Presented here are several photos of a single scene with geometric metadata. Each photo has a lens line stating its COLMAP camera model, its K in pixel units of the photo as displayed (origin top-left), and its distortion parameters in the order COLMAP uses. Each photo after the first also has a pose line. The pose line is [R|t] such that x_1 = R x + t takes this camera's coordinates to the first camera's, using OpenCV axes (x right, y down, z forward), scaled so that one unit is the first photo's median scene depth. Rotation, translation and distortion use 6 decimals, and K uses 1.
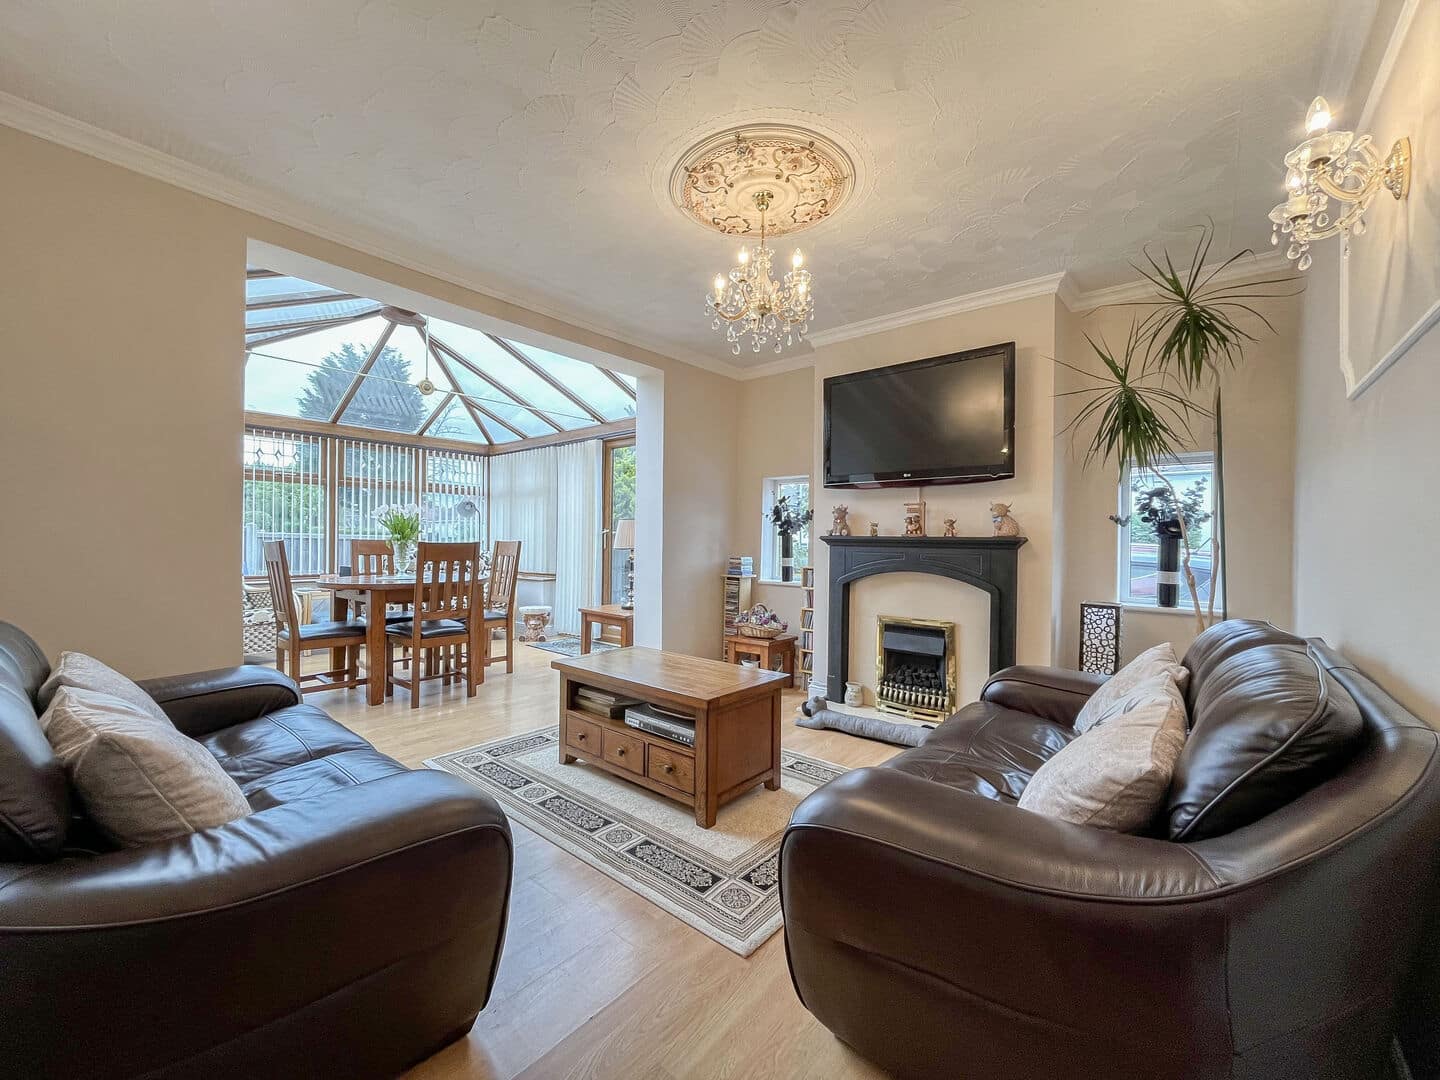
lens RADIAL K [[580.6, 0, 713.7], [0, 580.6, 539.1], [0, 0, 1]] dist [0.001345, 0.000086]
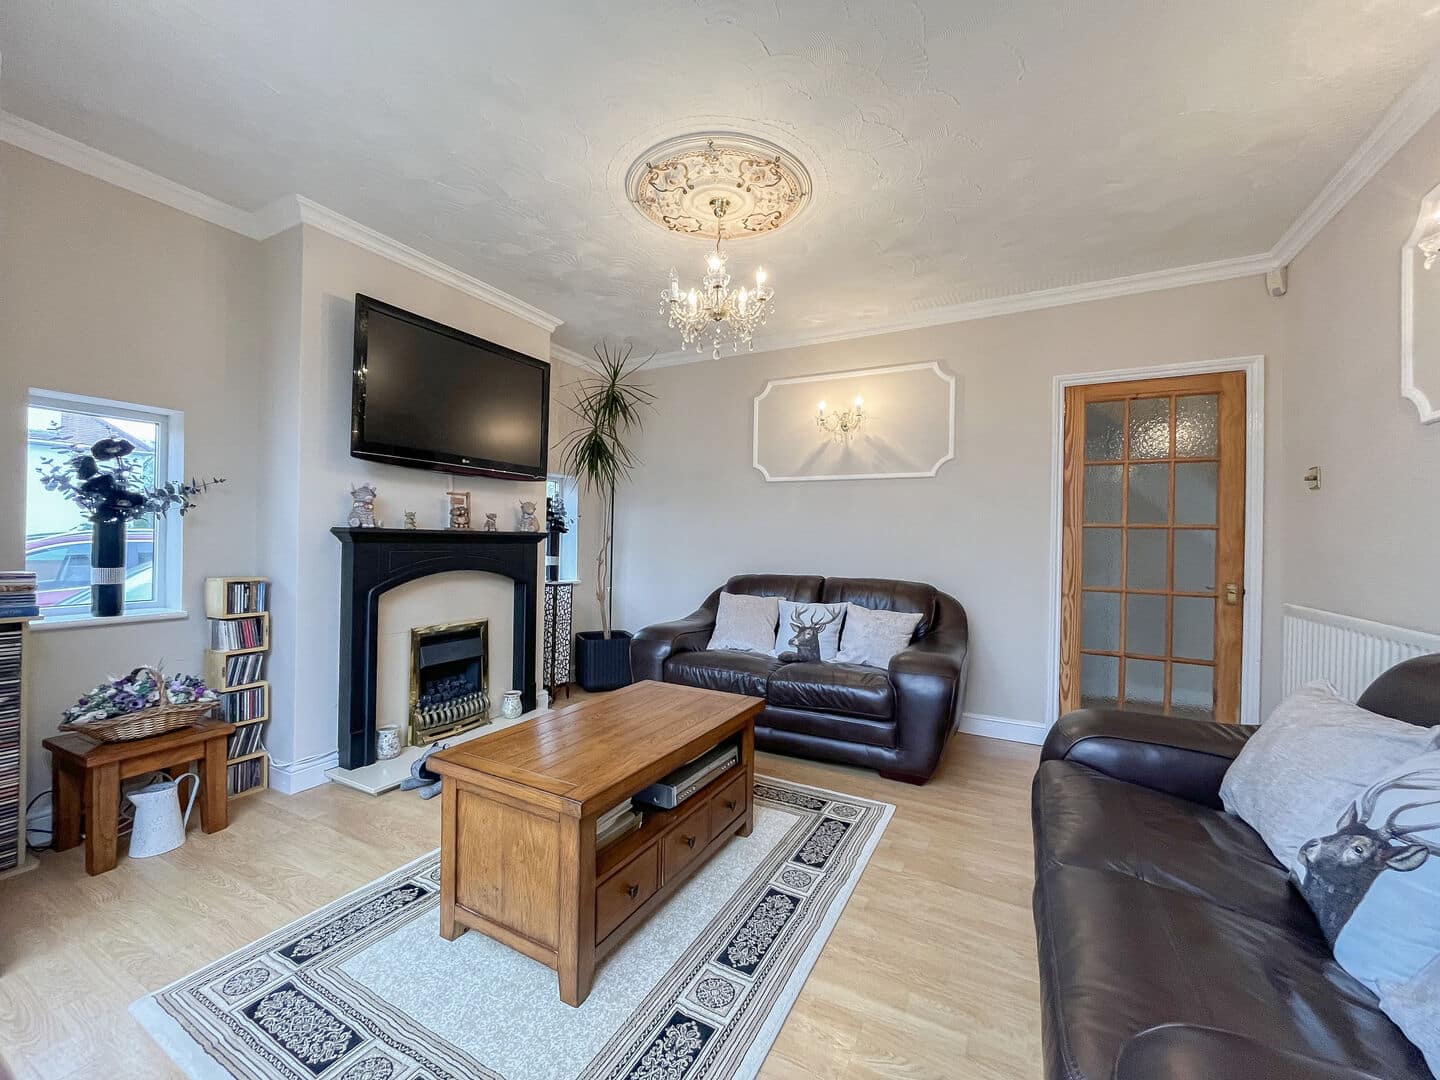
lens RADIAL K [[580.6, 0, 713.9], [0, 580.6, 540.7], [0, 0, 1]] dist [0.001345, 0.000086]
pose [[-0.203281, -0.014762, 0.979009, -0.620864], [-0.019398, 0.999751, 0.011047, -0.006977], [-0.978928, -0.016745, -0.203516, 0.816403]]
